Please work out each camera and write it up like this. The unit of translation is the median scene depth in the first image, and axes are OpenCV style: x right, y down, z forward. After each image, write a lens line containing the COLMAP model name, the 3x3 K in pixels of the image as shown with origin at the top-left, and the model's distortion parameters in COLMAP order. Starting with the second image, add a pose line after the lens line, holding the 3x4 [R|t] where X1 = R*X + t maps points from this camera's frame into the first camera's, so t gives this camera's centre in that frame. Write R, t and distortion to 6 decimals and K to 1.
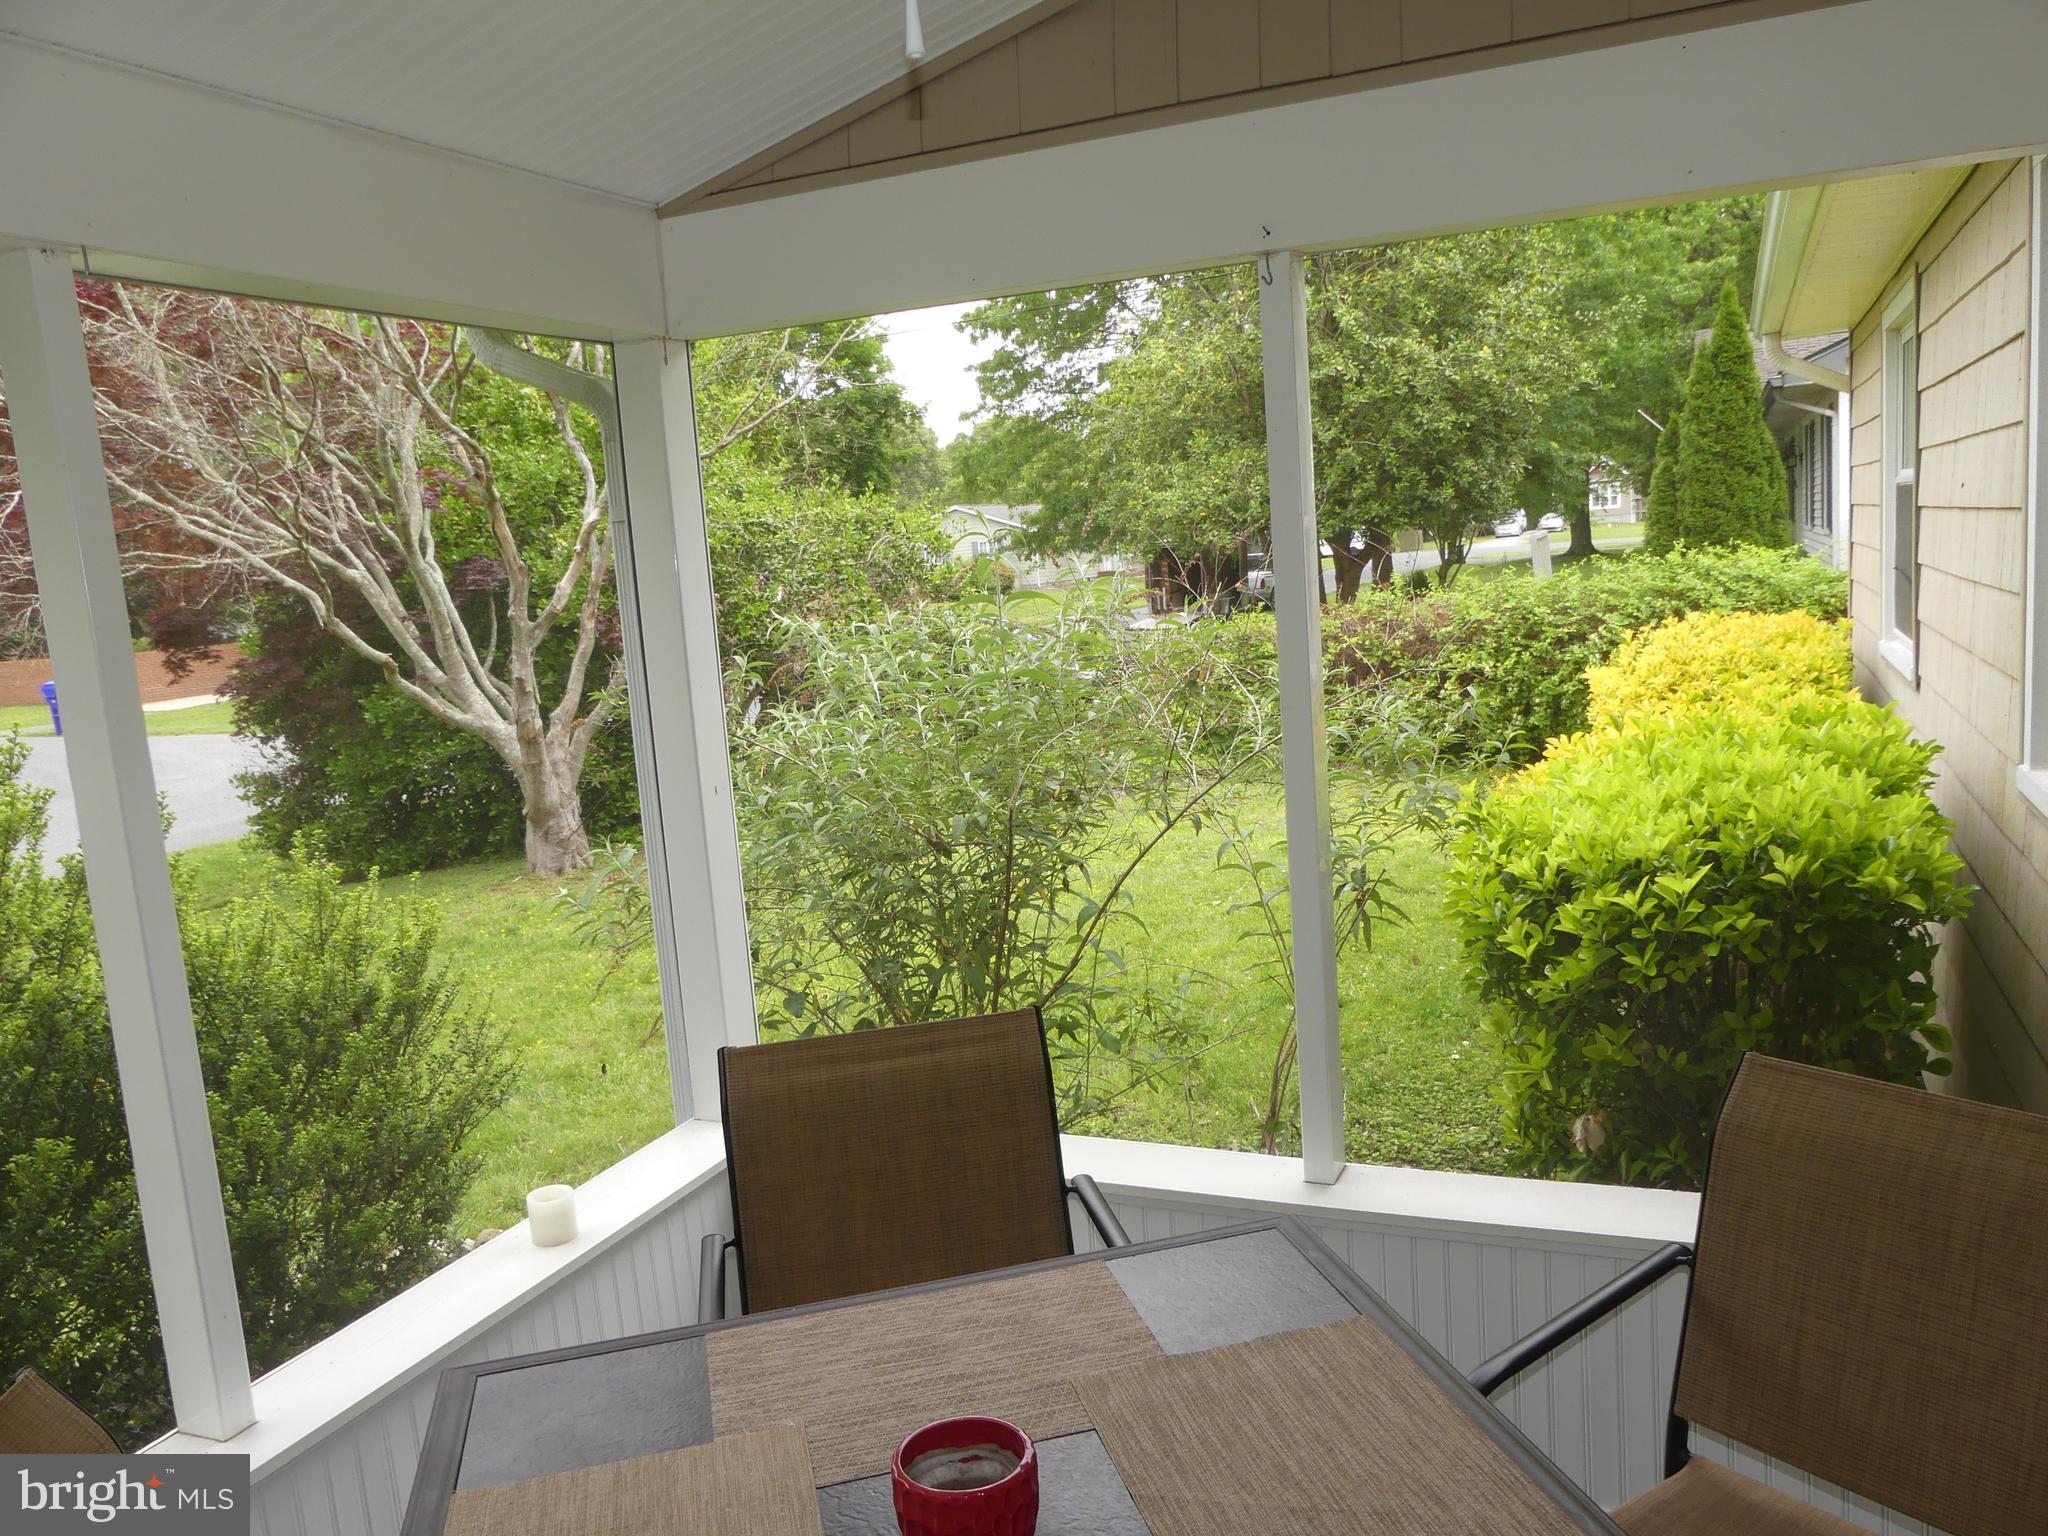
lens RADIAL K [[1550.9, 0, 1023.9], [0, 1550.9, 770.4], [0, 0, 1]] dist [-0.023670, 0.029961]
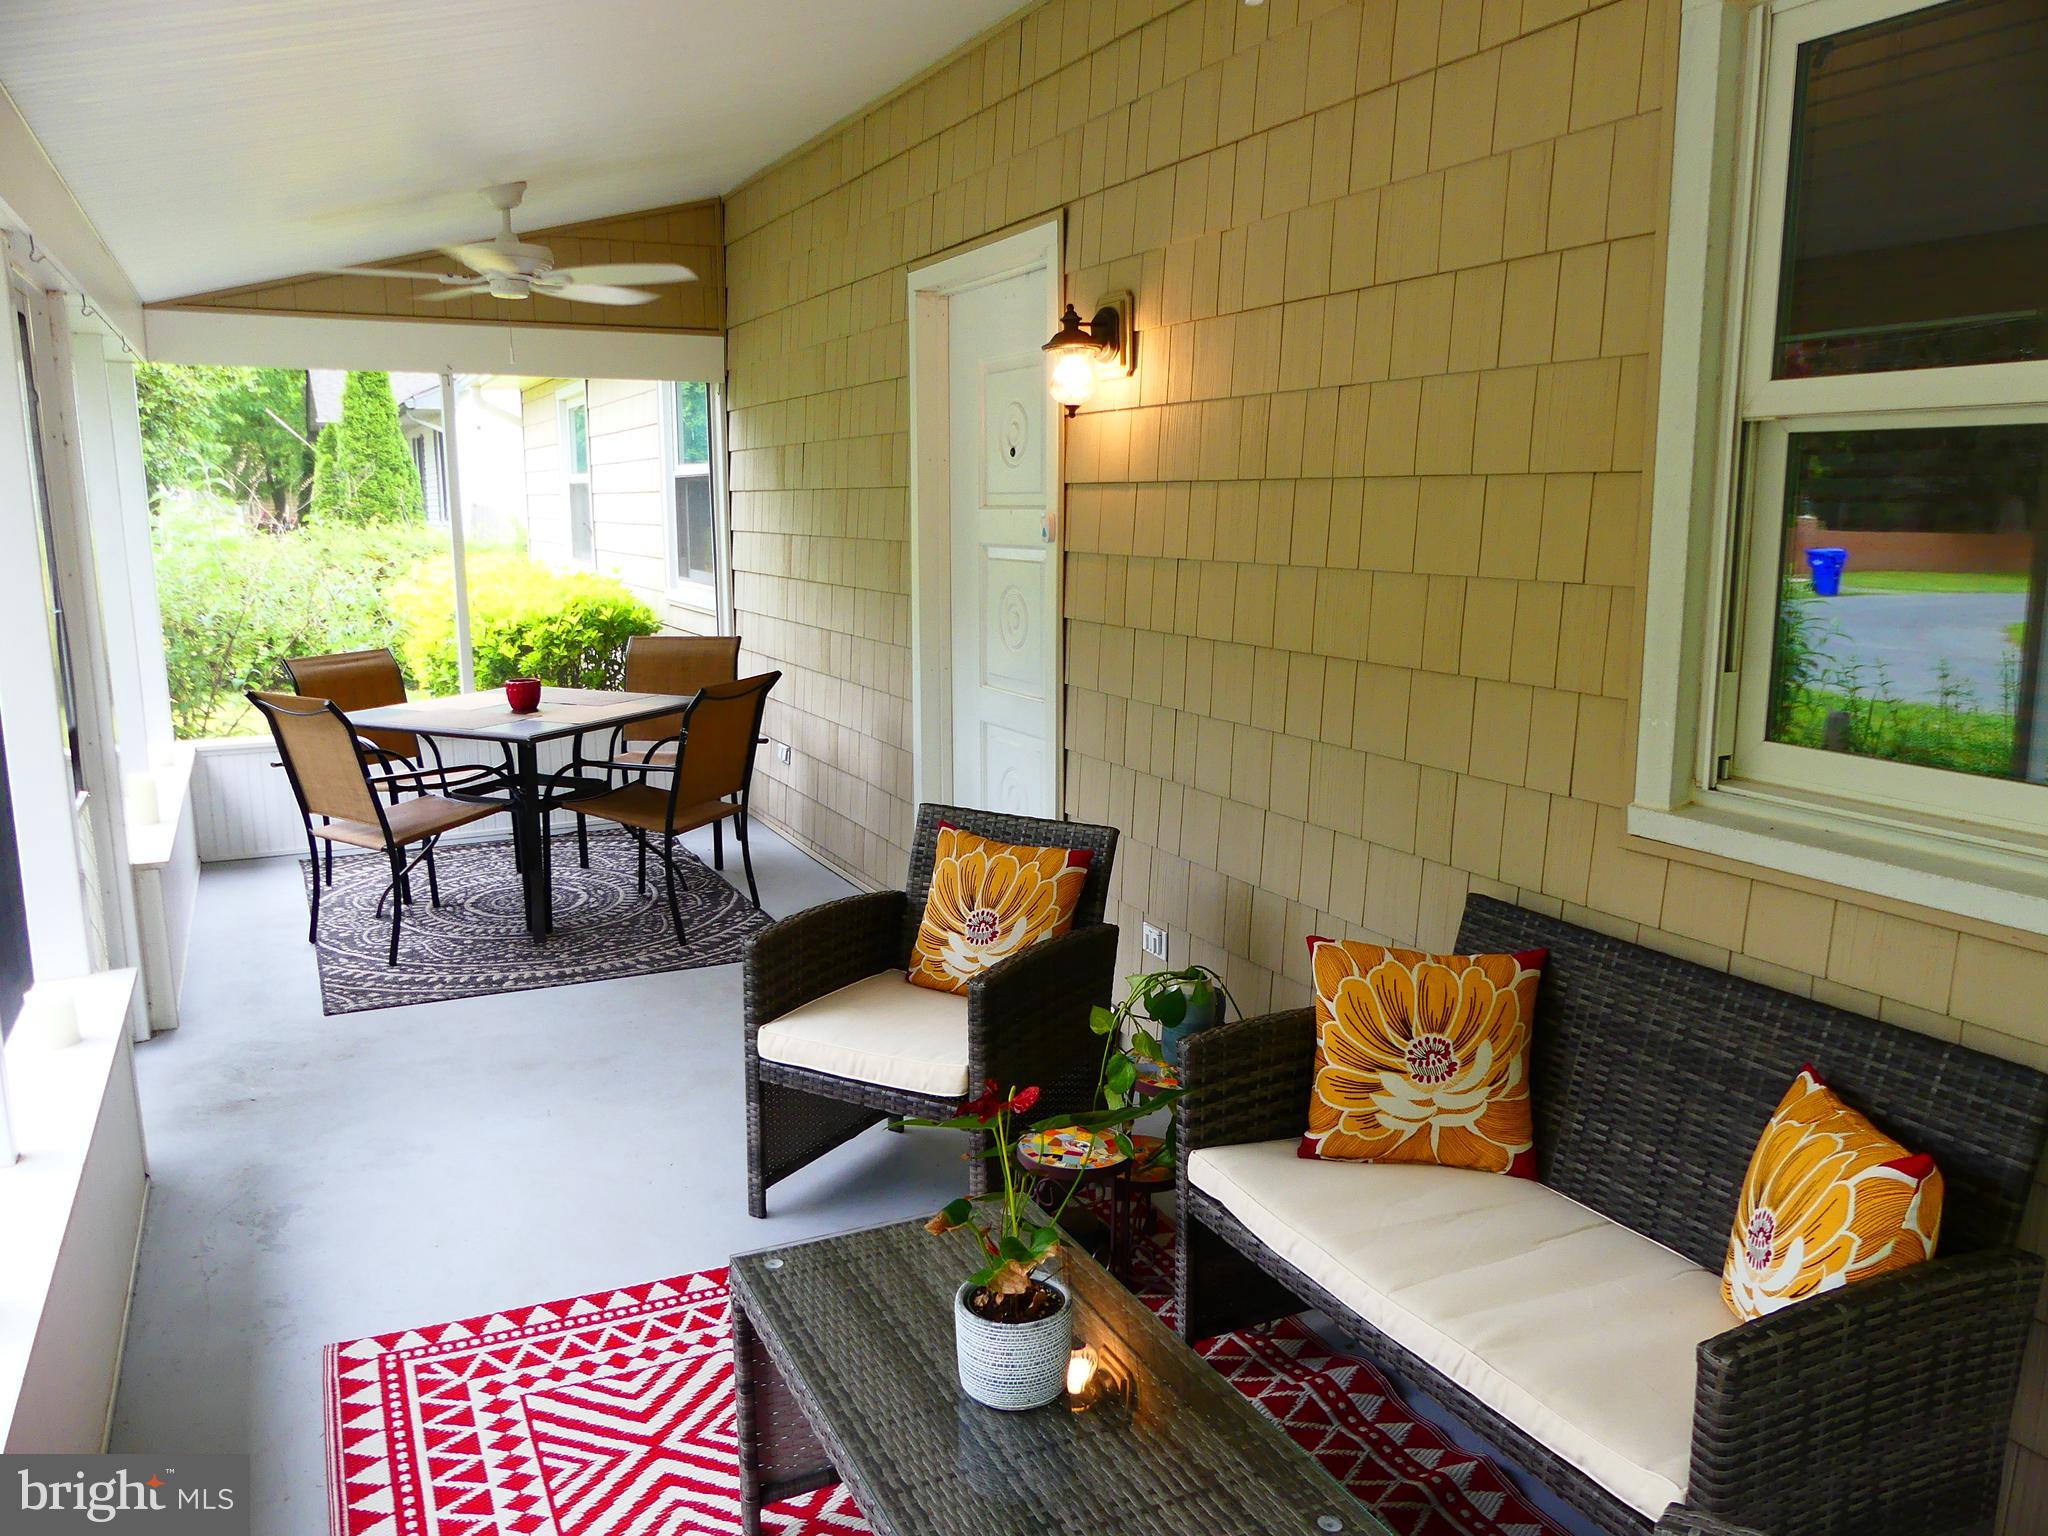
lens RADIAL K [[1550.9, 0, 1025.6], [0, 1550.9, 768.3], [0, 0, 1]] dist [-0.023670, 0.029961]
pose [[0.641392, -0.062672, 0.764649, -0.664205], [0.064798, 0.997522, 0.027405, 0.179027], [-0.764472, 0.031970, 0.643864, -0.769475]]
